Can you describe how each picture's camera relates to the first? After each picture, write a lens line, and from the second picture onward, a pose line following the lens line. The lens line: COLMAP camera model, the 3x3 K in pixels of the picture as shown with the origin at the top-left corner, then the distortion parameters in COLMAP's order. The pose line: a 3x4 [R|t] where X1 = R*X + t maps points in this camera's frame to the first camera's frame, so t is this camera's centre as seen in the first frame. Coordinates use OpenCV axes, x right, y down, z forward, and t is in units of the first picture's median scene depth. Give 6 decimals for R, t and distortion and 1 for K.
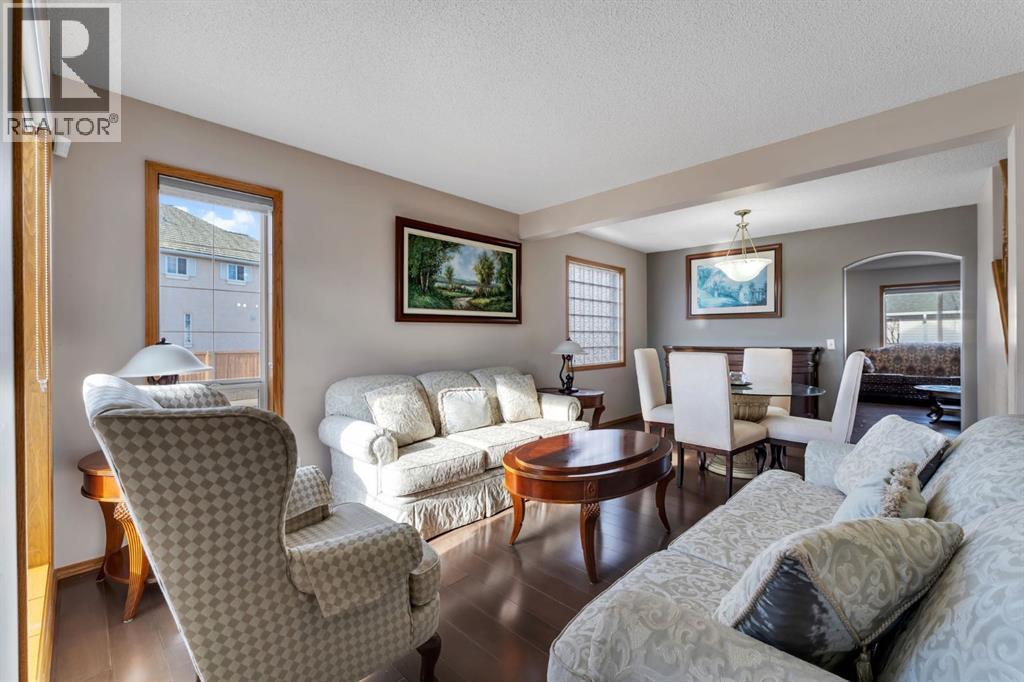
lens RADIAL K [[420.9, 0, 513.1], [0, 420.9, 337.9], [0, 0, 1]] dist [0.001361, 0.000168]
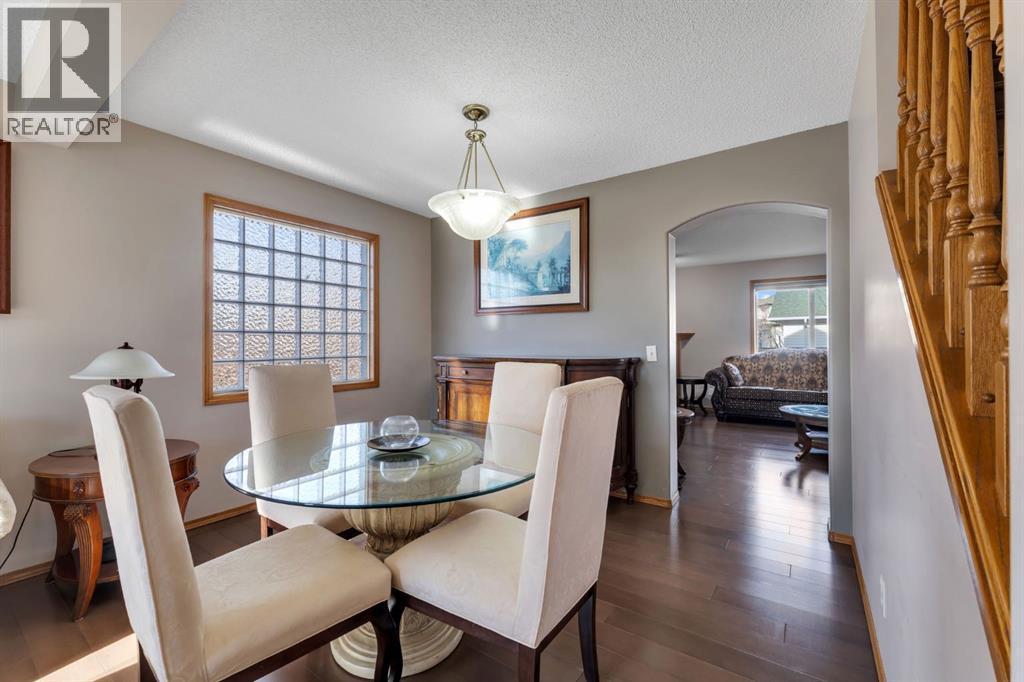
lens RADIAL K [[420.9, 0, 513.1], [0, 420.9, 337.9], [0, 0, 1]] dist [0.001361, 0.000168]
pose [[0.987631, 0.002988, 0.156767, 0.390699], [-0.001505, 0.999953, -0.009580, -0.001734], [-0.156788, 0.009225, 0.987589, 0.353421]]
